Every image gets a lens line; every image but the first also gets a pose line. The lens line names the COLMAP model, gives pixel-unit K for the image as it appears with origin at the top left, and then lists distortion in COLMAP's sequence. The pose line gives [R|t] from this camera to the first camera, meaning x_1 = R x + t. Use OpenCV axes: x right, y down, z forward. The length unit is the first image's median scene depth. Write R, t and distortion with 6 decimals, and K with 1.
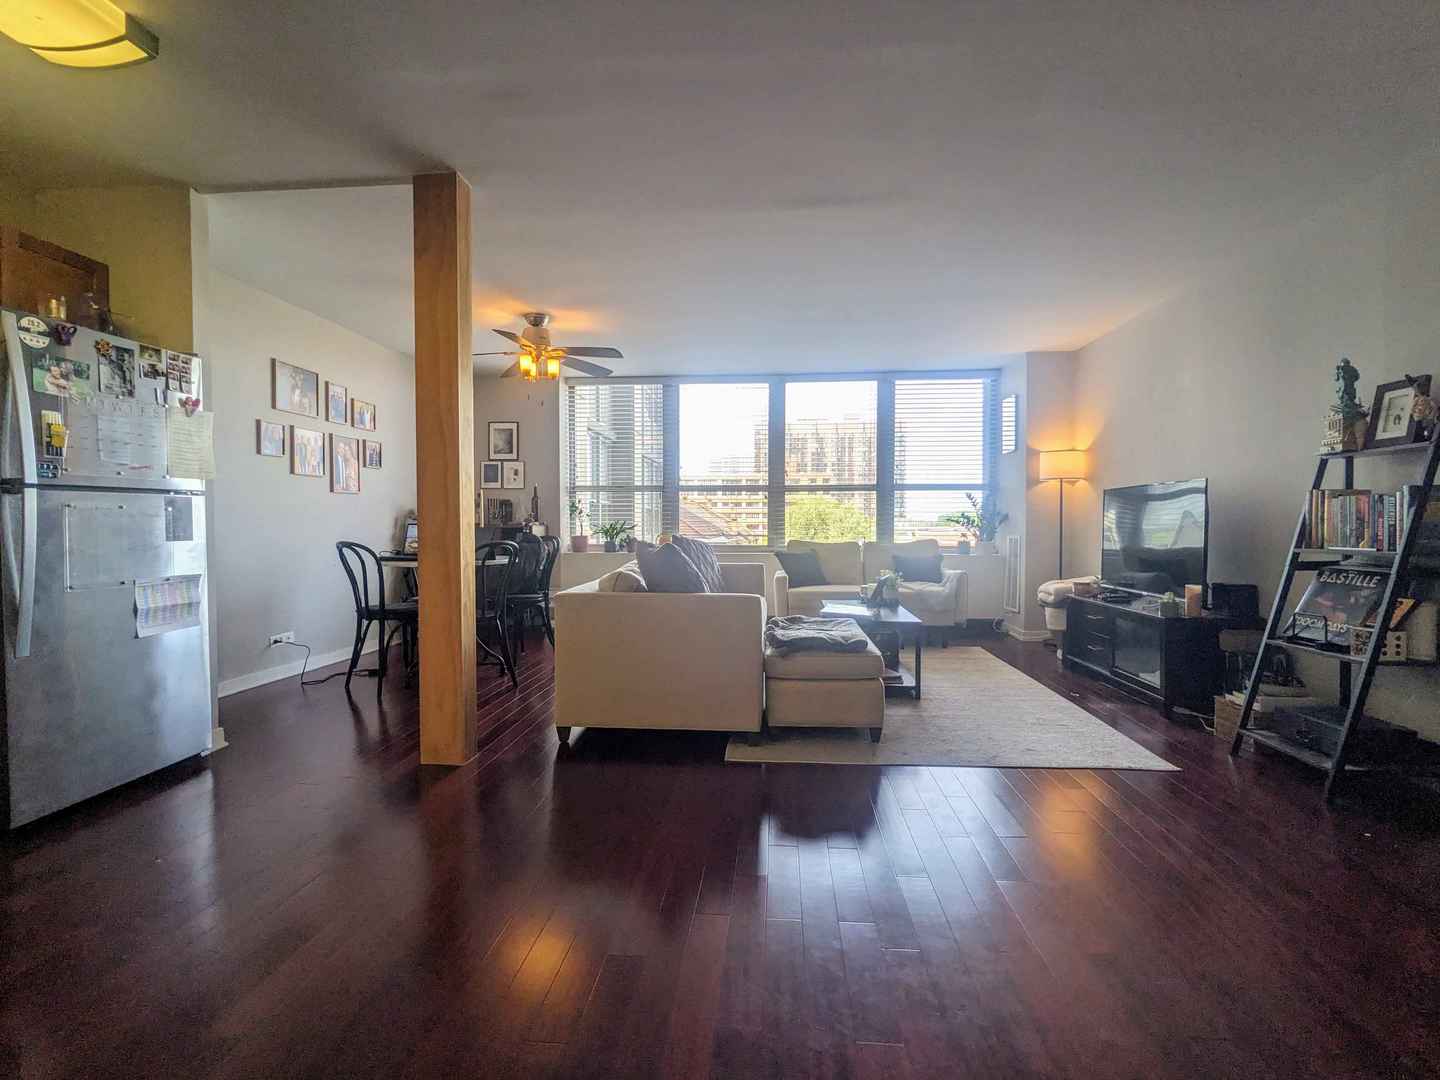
lens RADIAL K [[680.7, 0, 722.0], [0, 680.7, 541.8], [0, 0, 1]] dist [0.002934, -0.000345]
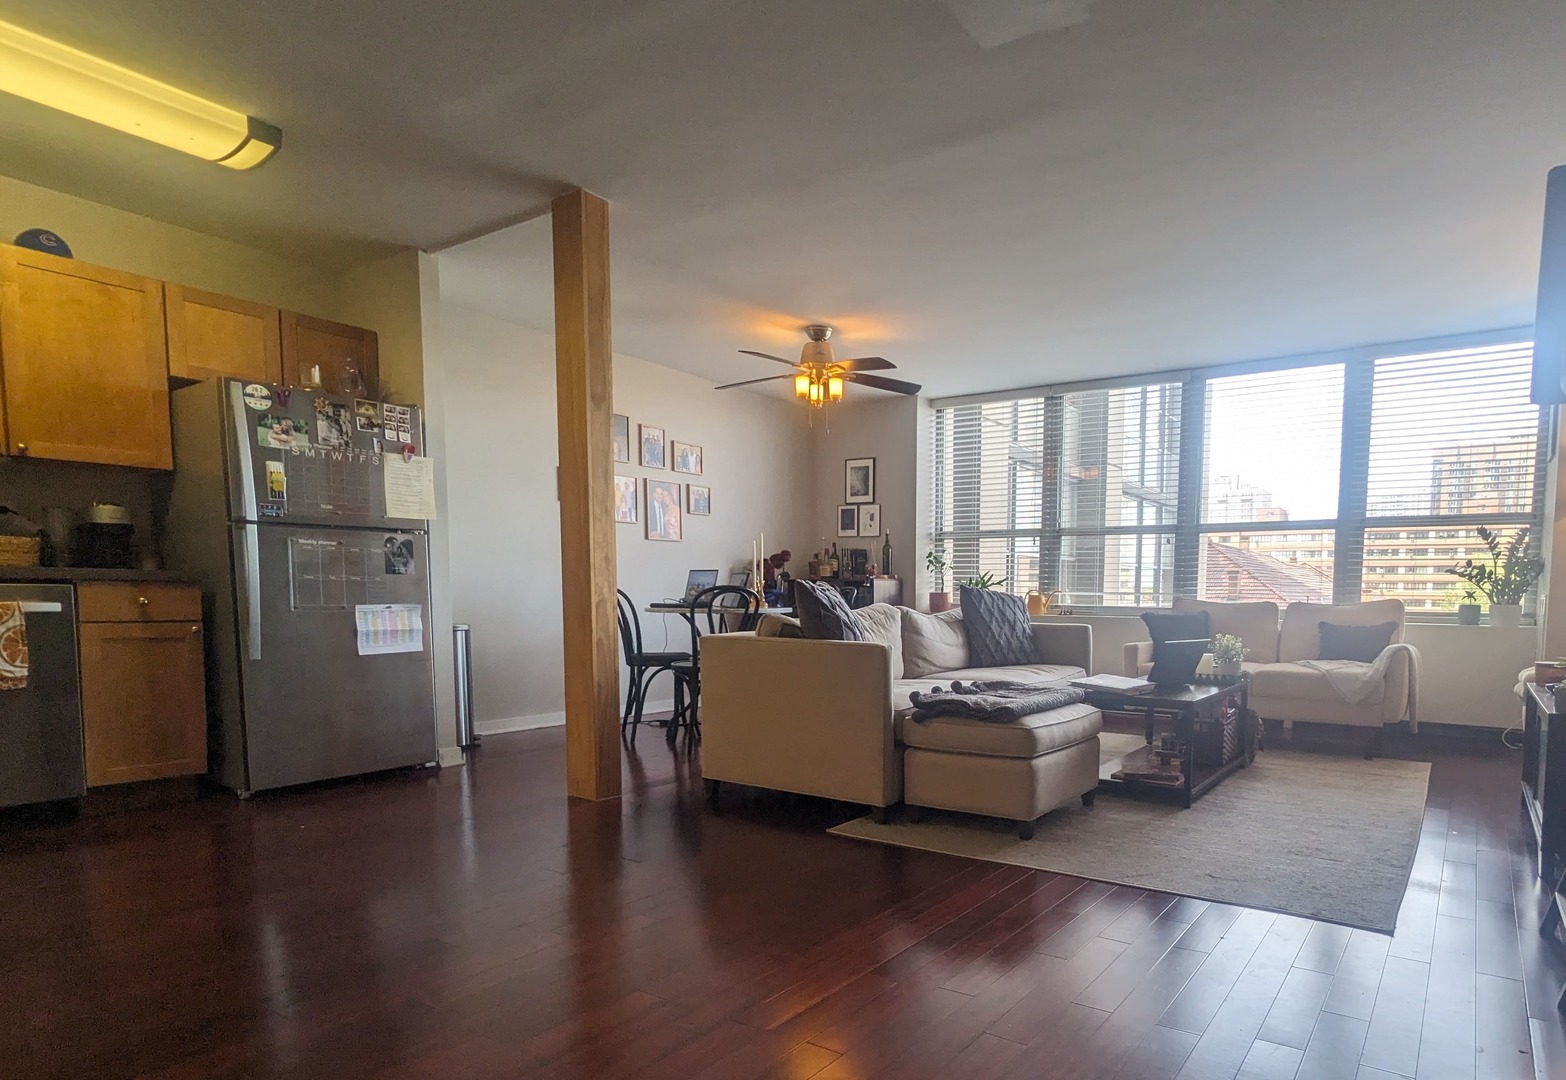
lens RADIAL K [[885.2, 0, 930.4], [0, 885.2, 674.1], [0, 0, 1]] dist [0.002119, 0.001256]
pose [[0.896655, 0.049046, -0.440005, 0.566241], [-0.021705, 0.997520, 0.066959, 0.040686], [0.442198, -0.050488, 0.895495, 0.055216]]
